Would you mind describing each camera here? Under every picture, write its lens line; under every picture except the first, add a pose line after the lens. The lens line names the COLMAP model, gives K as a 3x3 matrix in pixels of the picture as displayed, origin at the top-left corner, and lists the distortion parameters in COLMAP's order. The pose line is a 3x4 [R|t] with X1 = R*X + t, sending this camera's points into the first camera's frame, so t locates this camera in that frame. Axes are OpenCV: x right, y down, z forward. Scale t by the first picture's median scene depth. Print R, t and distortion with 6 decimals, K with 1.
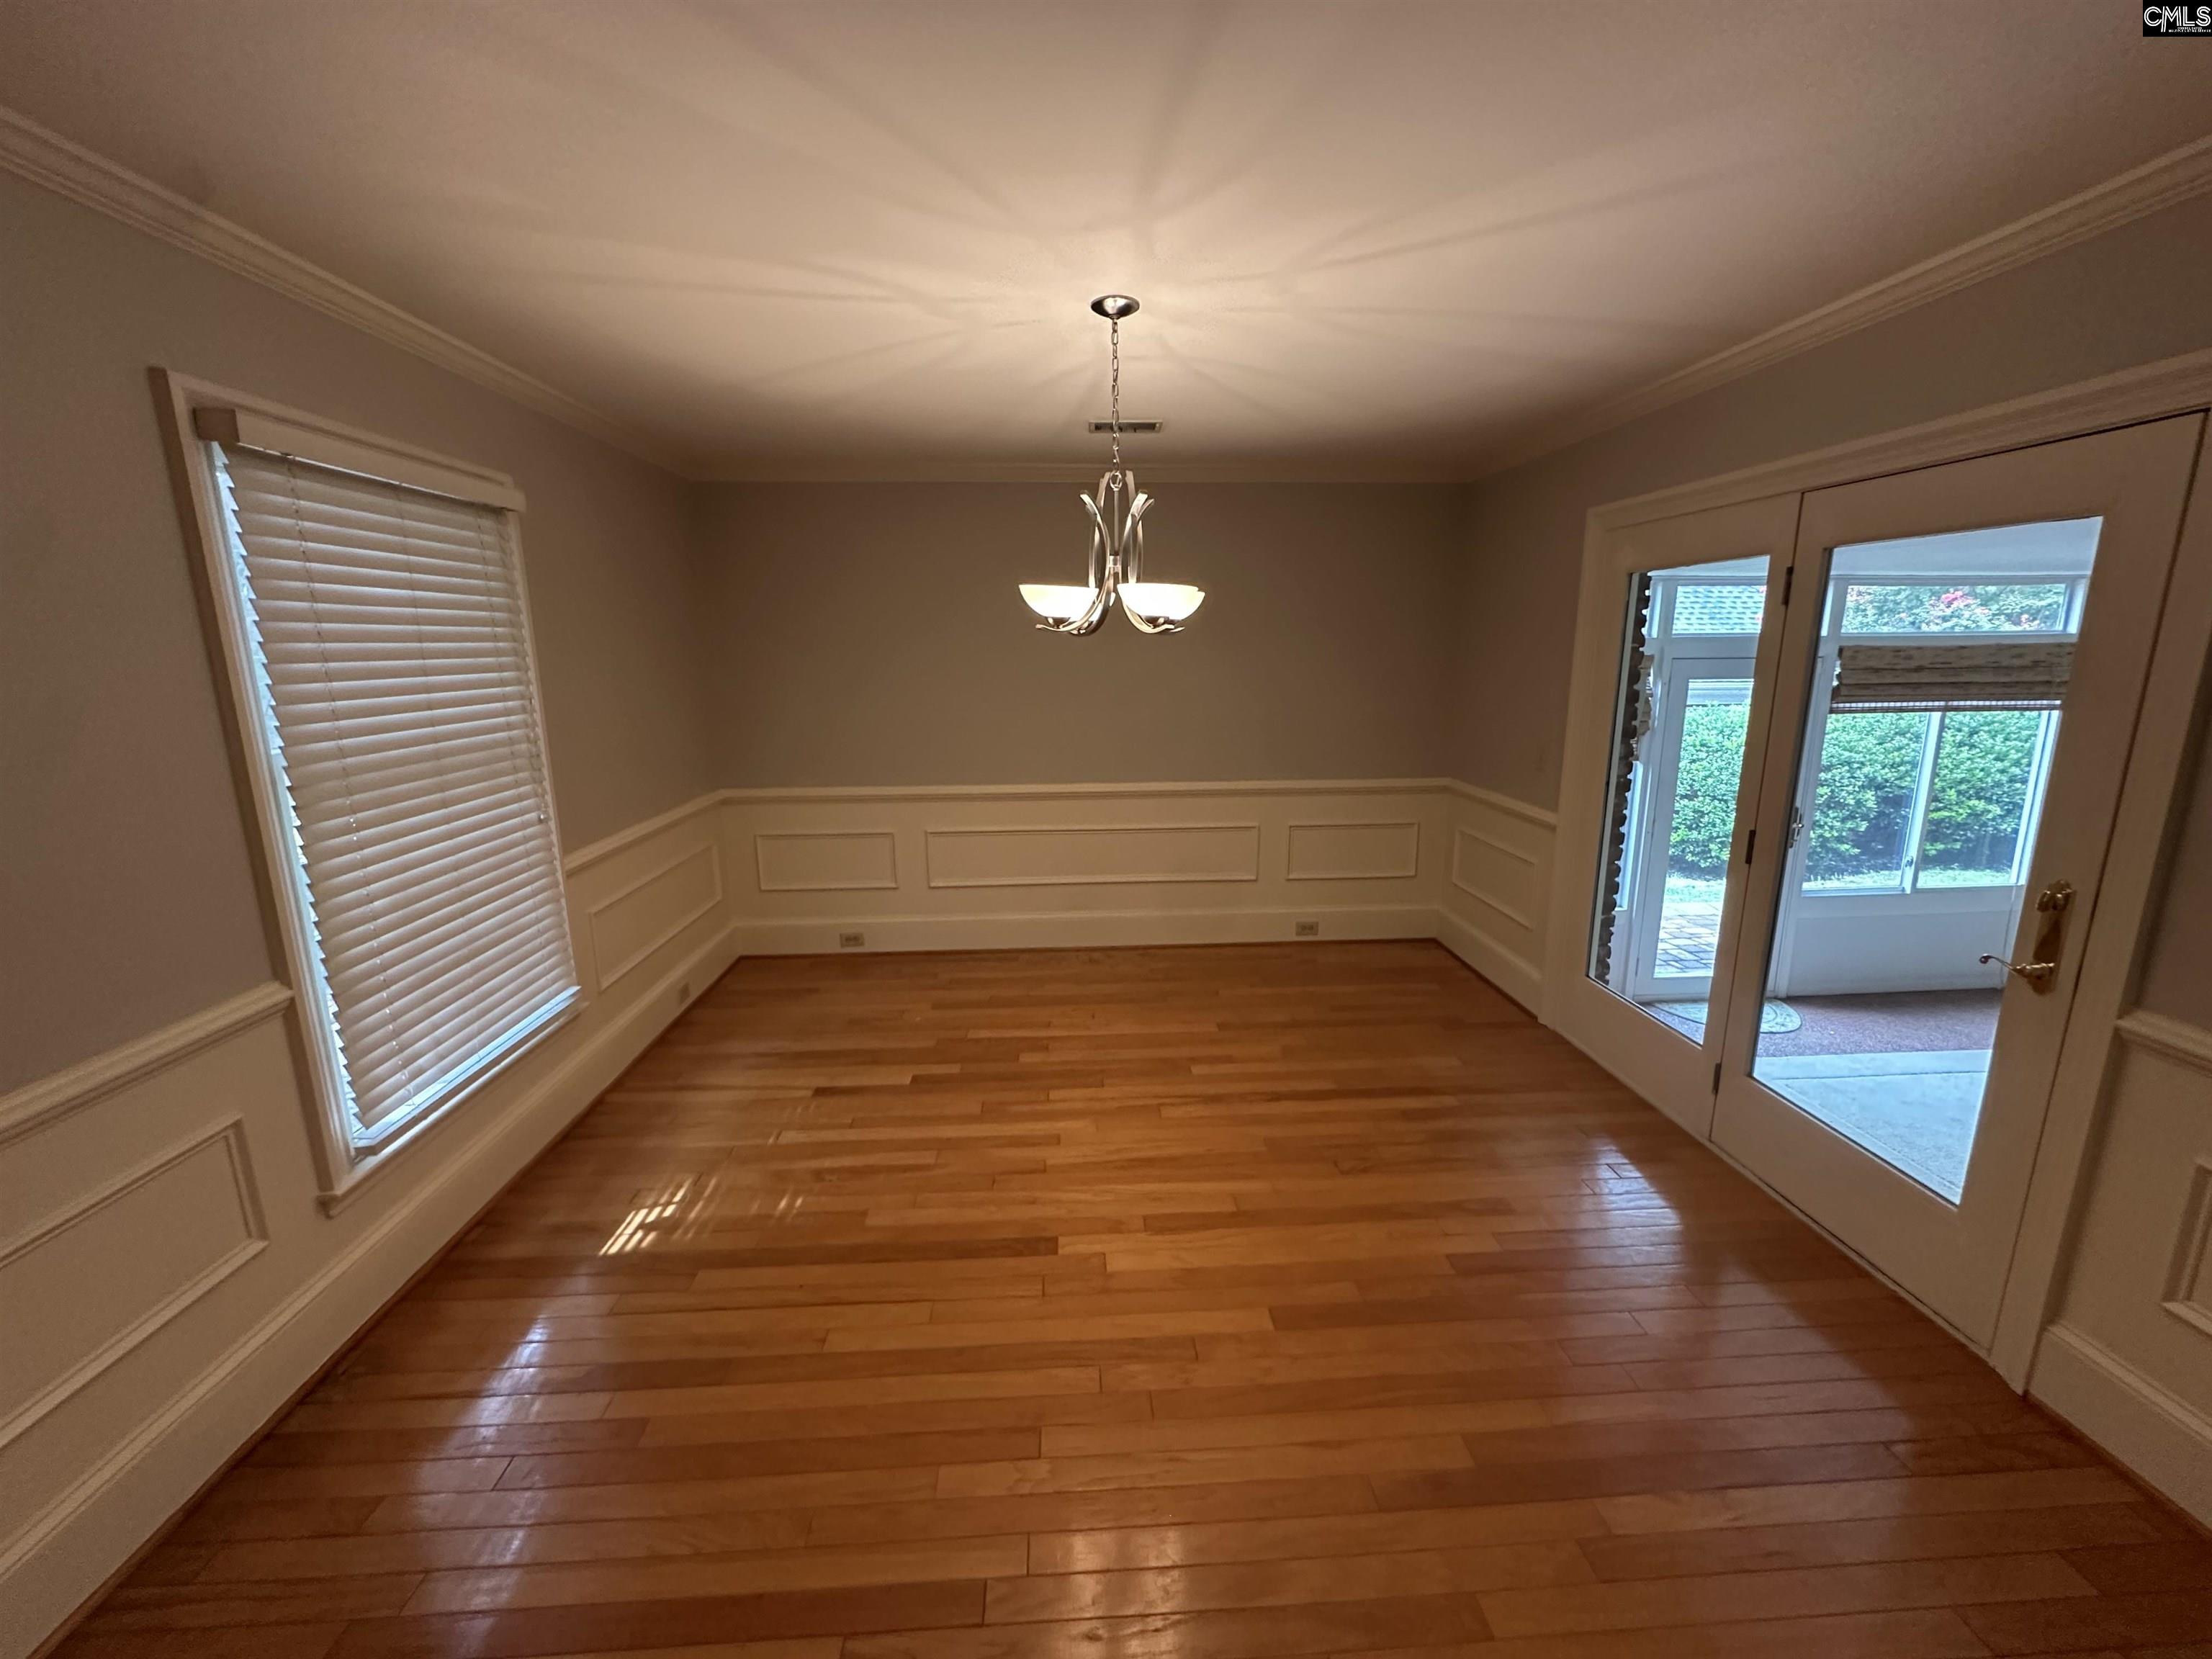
lens RADIAL K [[881.2, 0, 1106.0], [0, 881.2, 829.5], [0, 0, 1]] dist [0.000930, 0.000387]
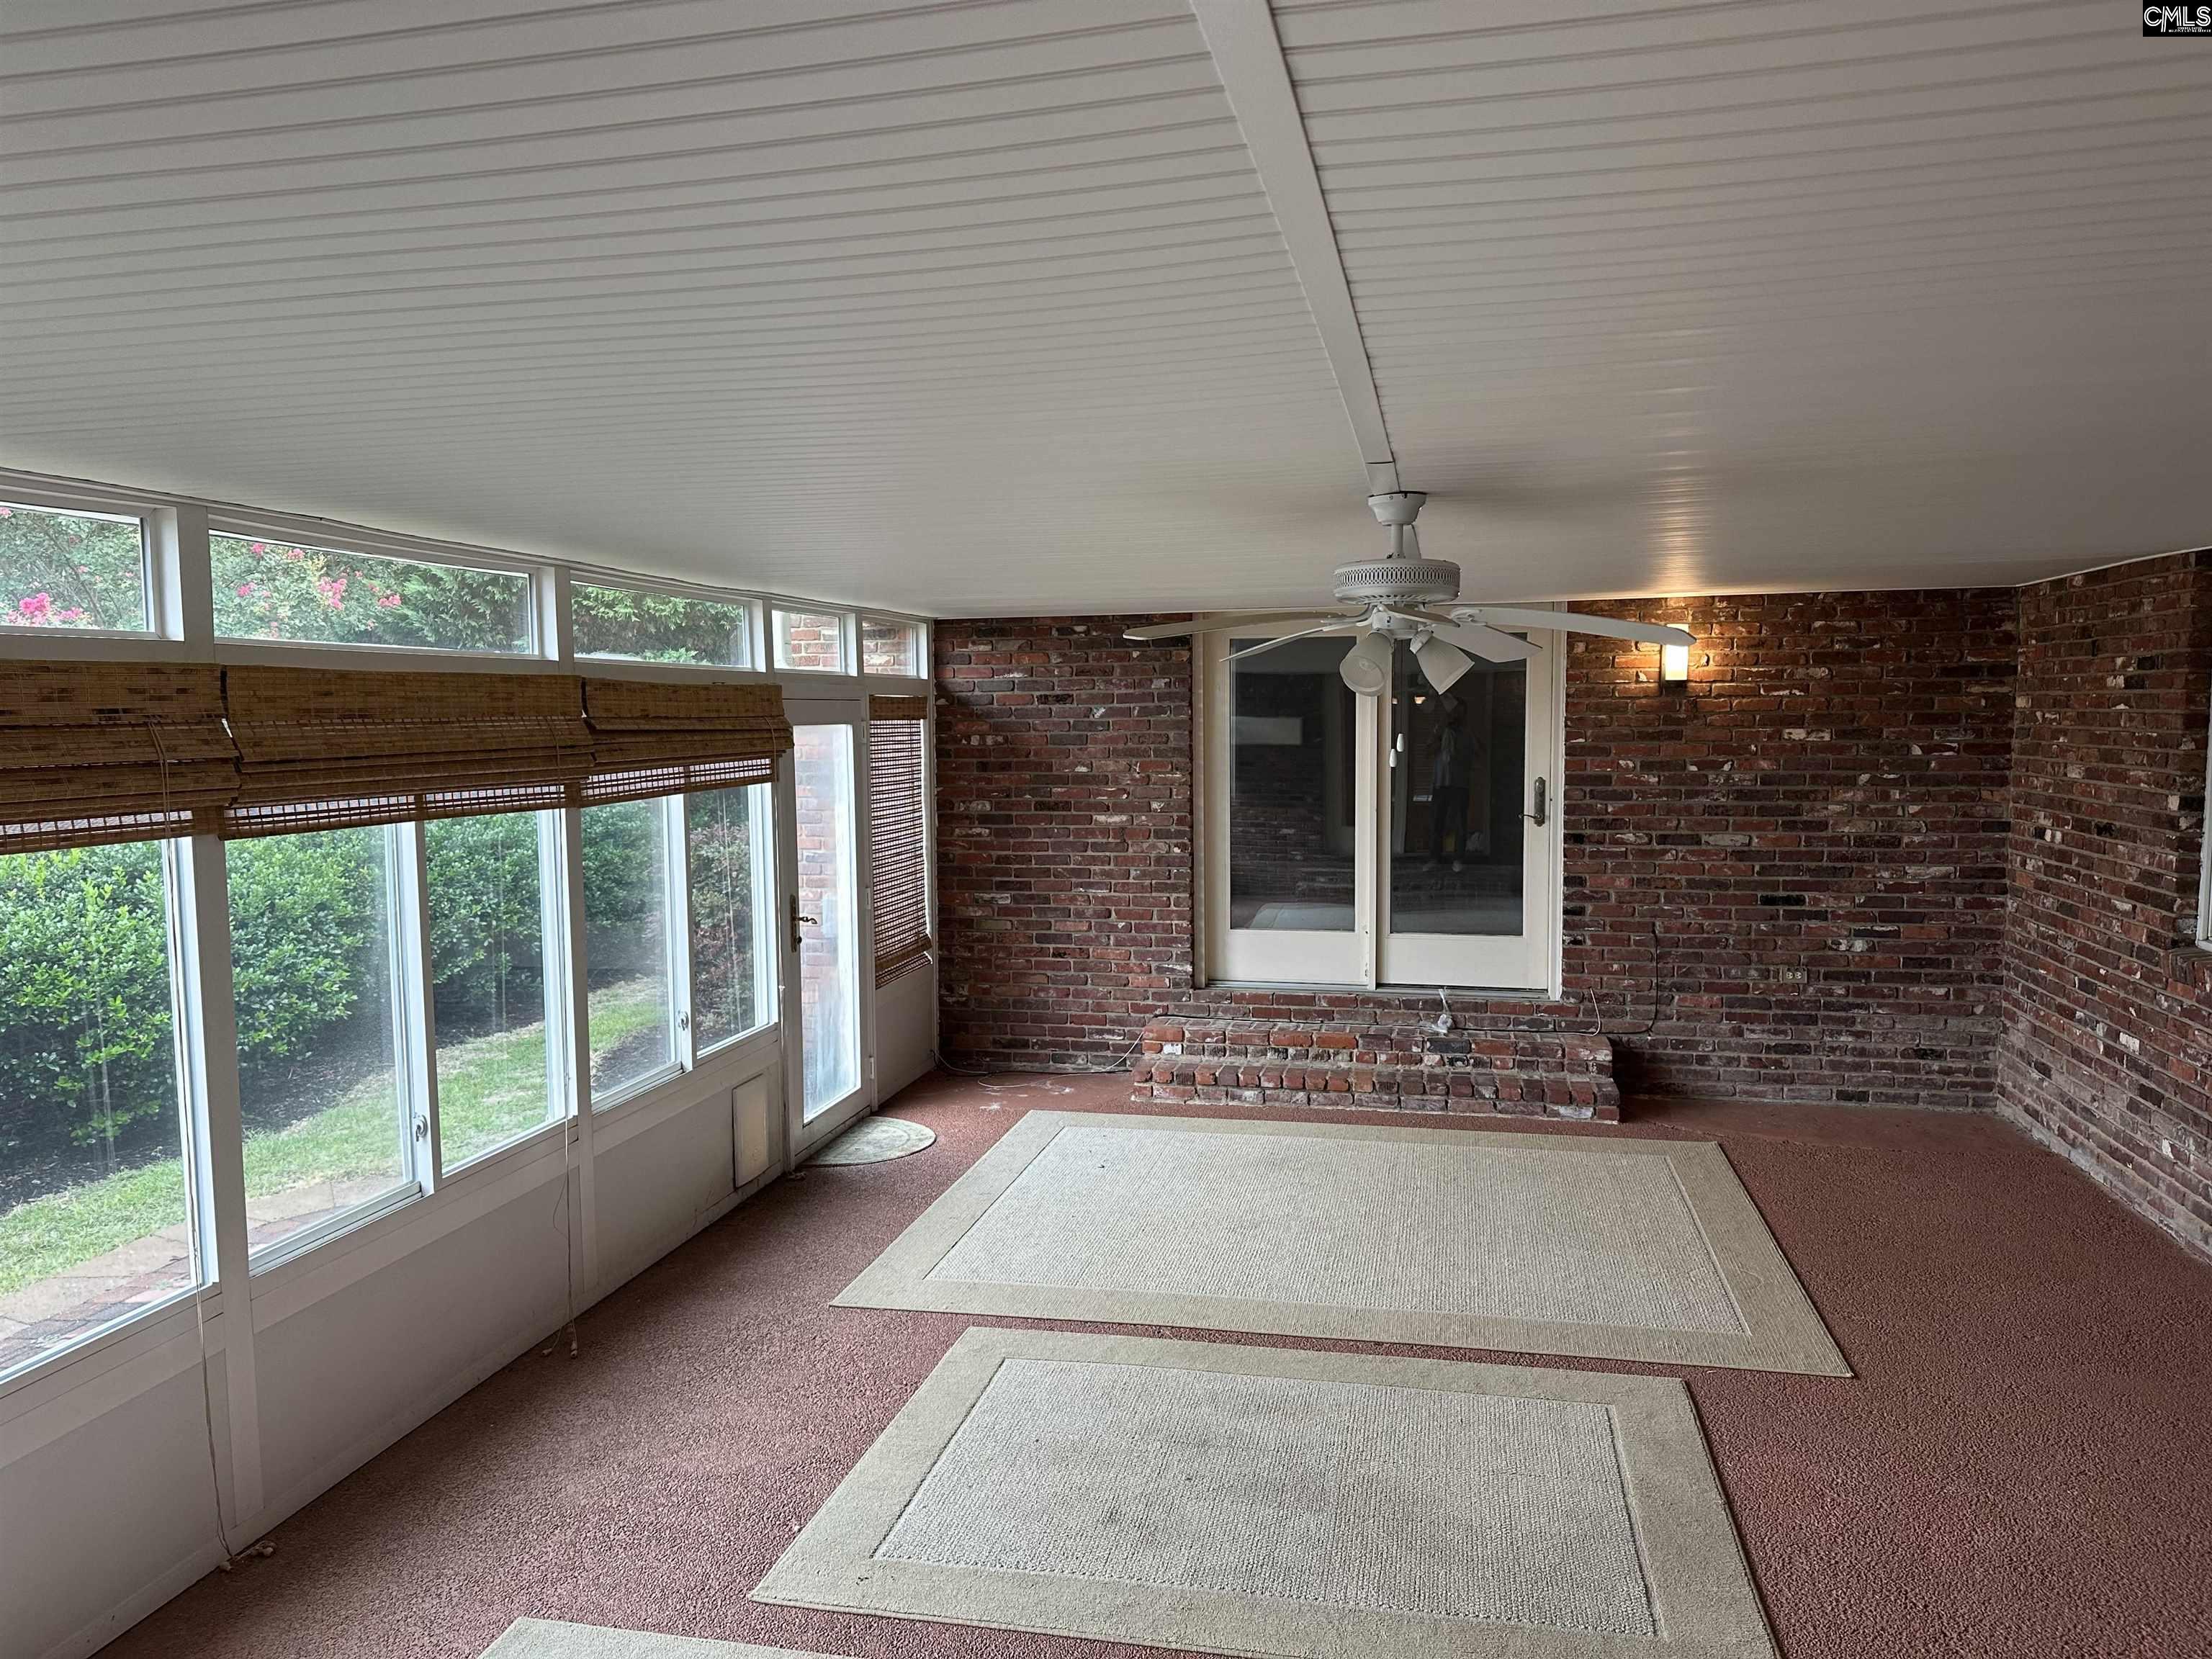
lens RADIAL K [[1565.1, 0, 1106.0], [0, 1565.1, 829.5], [0, 0, 1]] dist [0.005836, 0.001116]
pose [[0.273856, -0.071499, 0.959109, 0.524648], [0.204908, 0.978675, 0.014450, -0.064630], [-0.939689, 0.192572, 0.282667, 0.423893]]
